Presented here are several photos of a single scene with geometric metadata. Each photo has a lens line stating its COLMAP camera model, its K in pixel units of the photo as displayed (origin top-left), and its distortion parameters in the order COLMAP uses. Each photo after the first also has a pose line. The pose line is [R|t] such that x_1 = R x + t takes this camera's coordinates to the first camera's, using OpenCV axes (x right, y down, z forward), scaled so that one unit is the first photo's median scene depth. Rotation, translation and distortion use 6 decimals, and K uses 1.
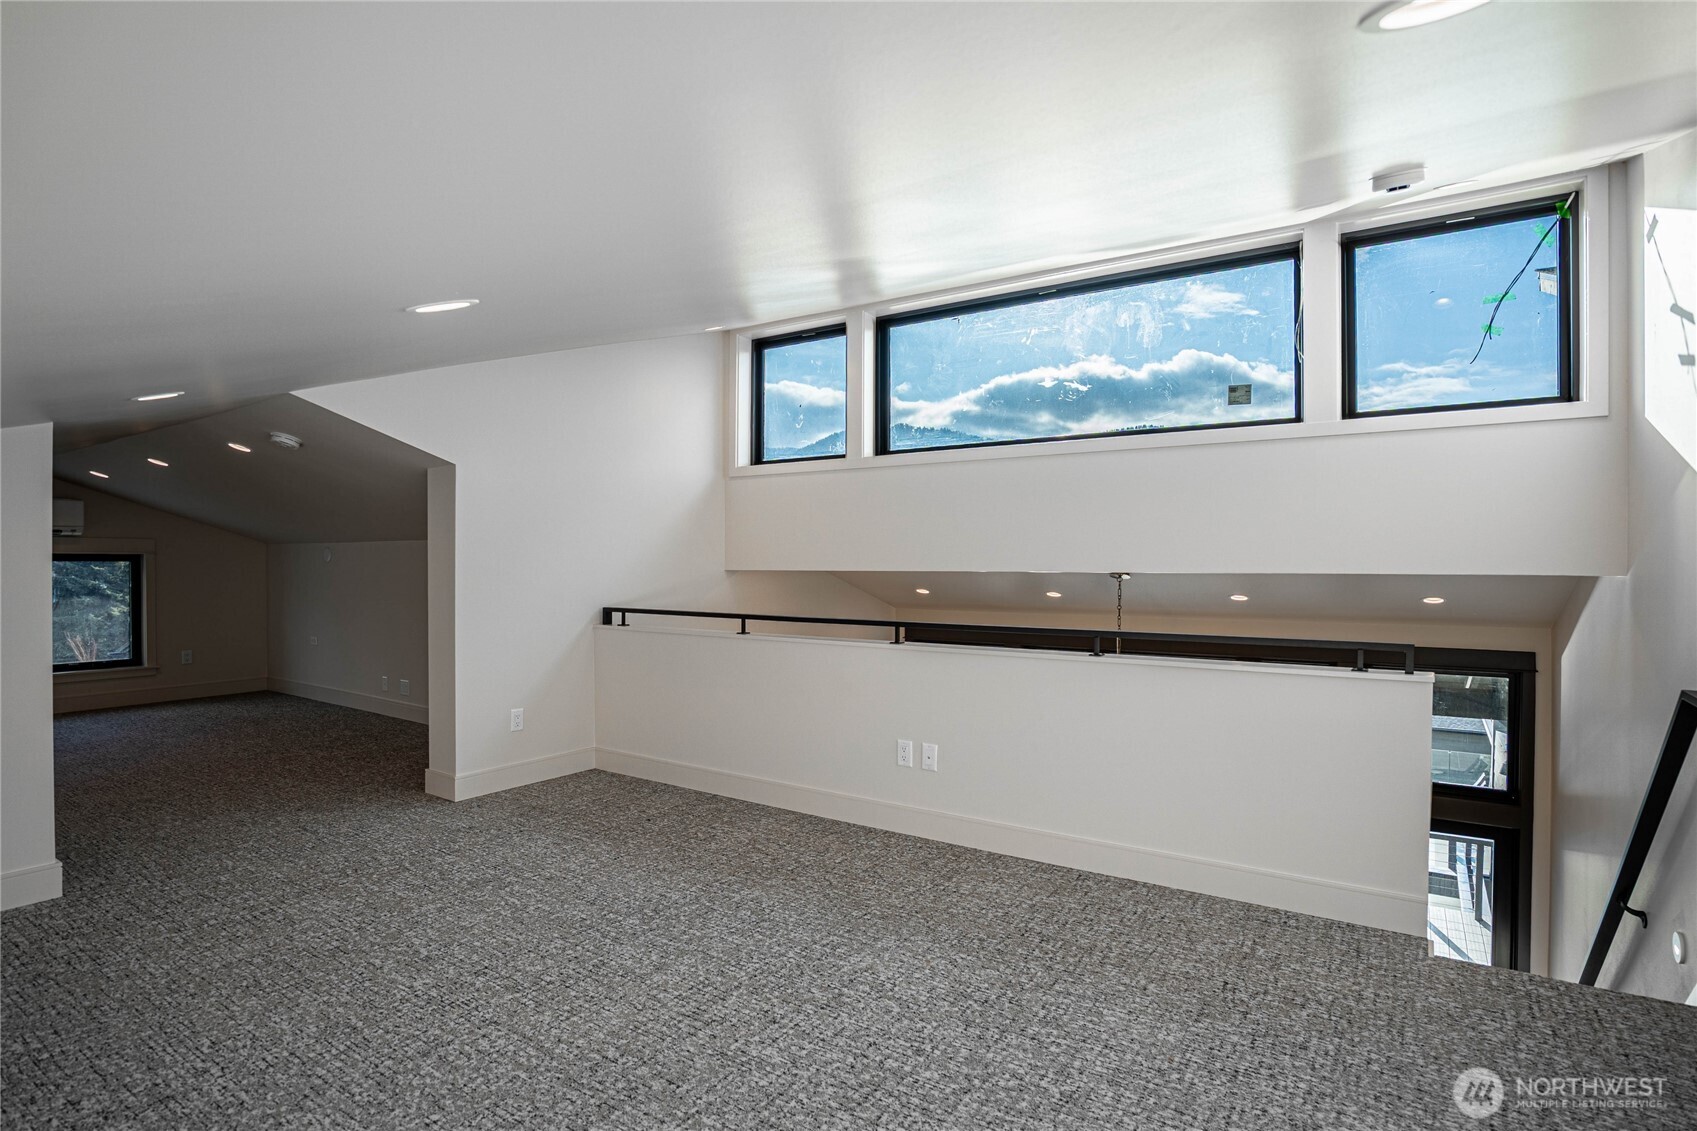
lens RADIAL K [[826.4, 0, 847.3], [0, 826.4, 567.1], [0, 0, 1]] dist [-0.060103, 0.020492]
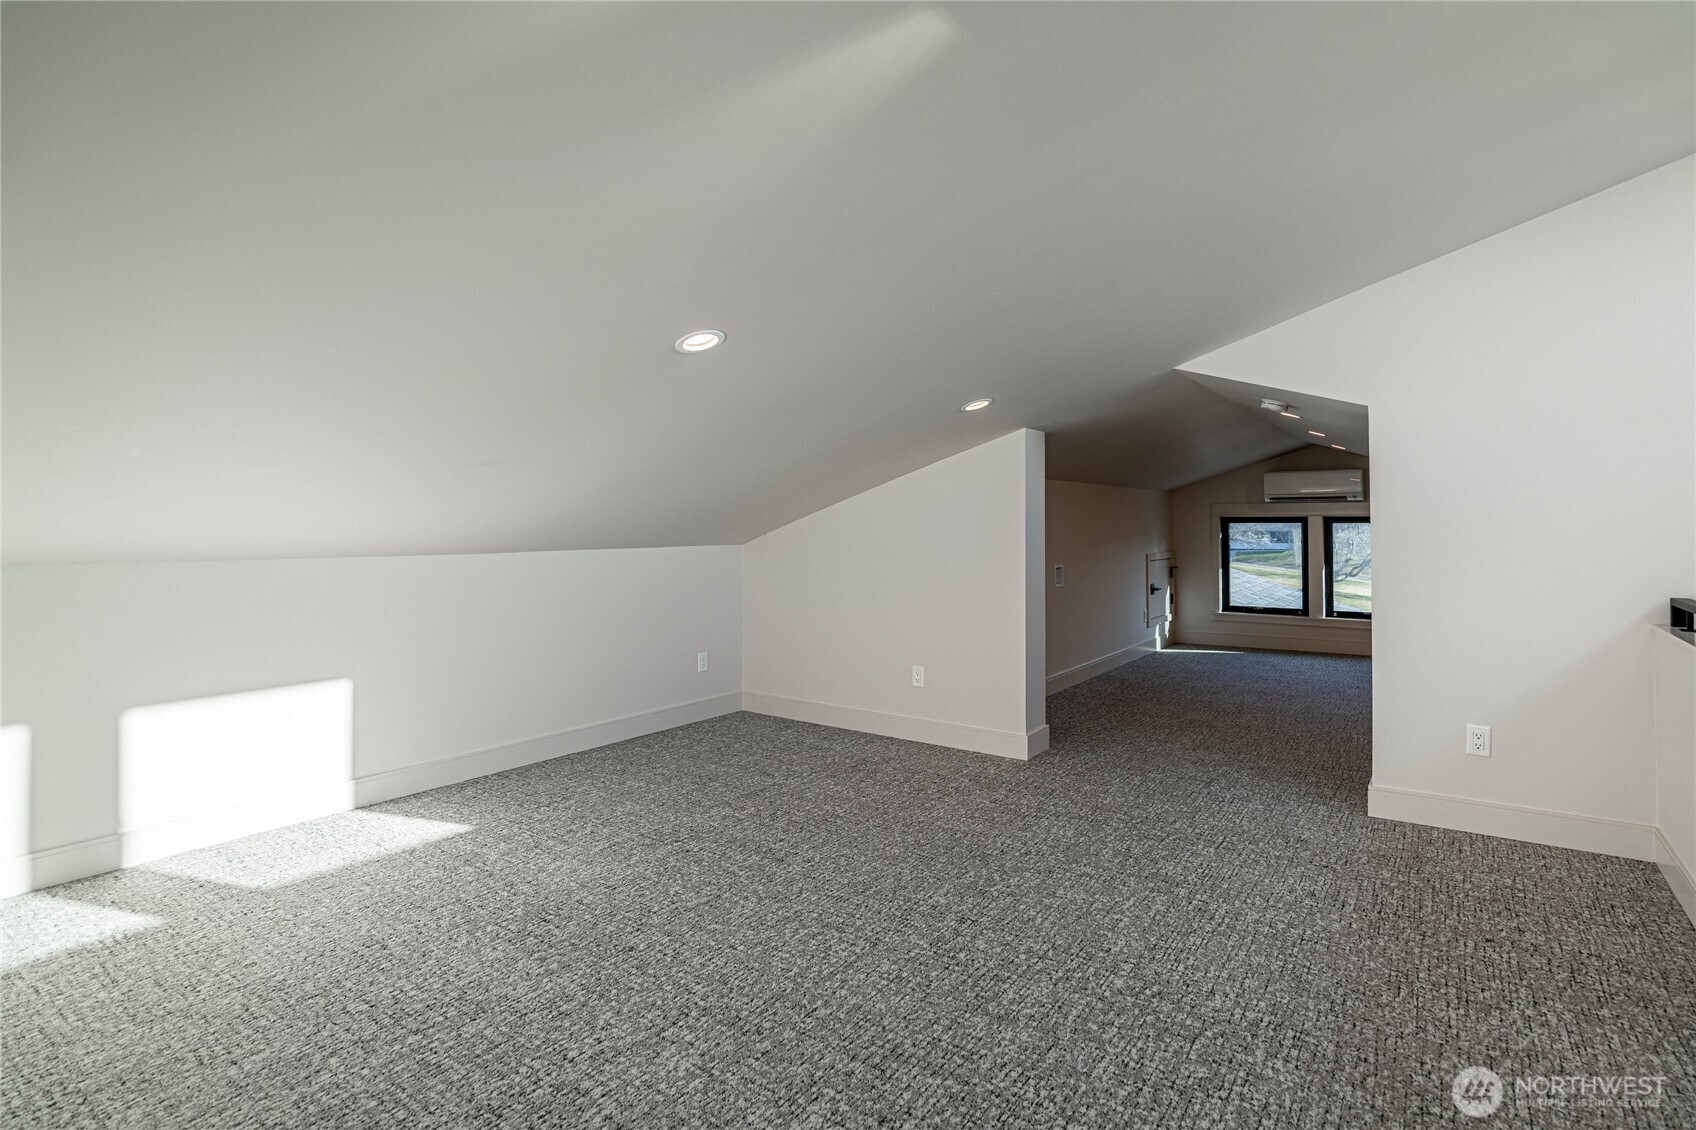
lens RADIAL K [[826.0, 0, 855.9], [0, 826.0, 514.9], [0, 0, 1]] dist [-0.060103, 0.020492]
pose [[-0.004331, -0.013734, -0.999896, 0.454005], [-0.003186, 0.999901, -0.013720, -0.003682], [0.999986, 0.003126, -0.004374, 0.651529]]
